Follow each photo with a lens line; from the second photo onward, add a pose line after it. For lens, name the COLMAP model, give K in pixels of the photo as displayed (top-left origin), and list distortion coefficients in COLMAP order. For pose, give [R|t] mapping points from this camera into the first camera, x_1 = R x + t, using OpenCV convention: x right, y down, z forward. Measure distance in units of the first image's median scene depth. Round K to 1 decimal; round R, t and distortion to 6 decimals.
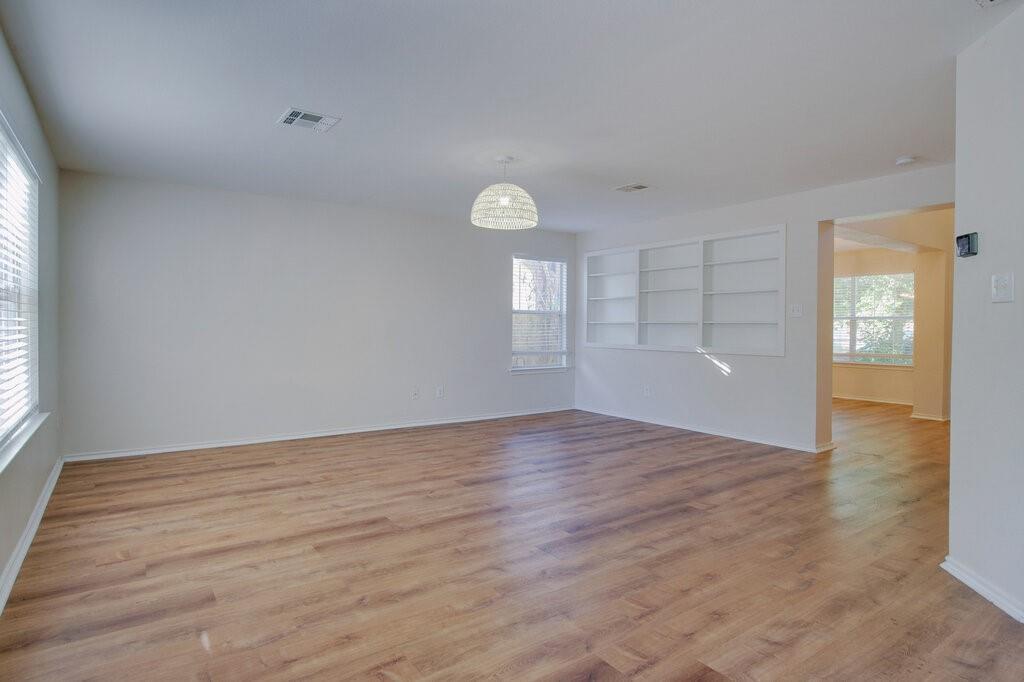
lens RADIAL K [[534.7, 0, 501.1], [0, 534.7, 335.0], [0, 0, 1]] dist [0.007381, 0.003297]
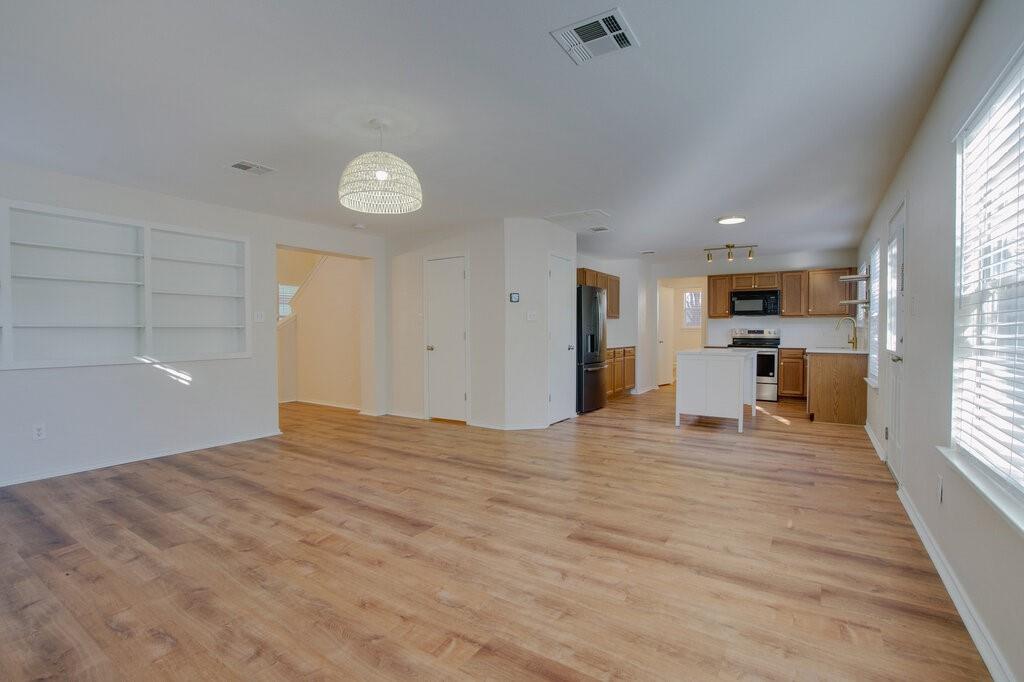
lens RADIAL K [[474.1, 0, 508.2], [0, 474.1, 336.3], [0, 0, 1]] dist [0.005107, -0.000321]
pose [[-0.367120, -0.008872, 0.930131, -0.997081], [0.005998, 0.999911, 0.011905, -0.023984], [-0.930154, 0.009949, -0.367034, 1.468628]]
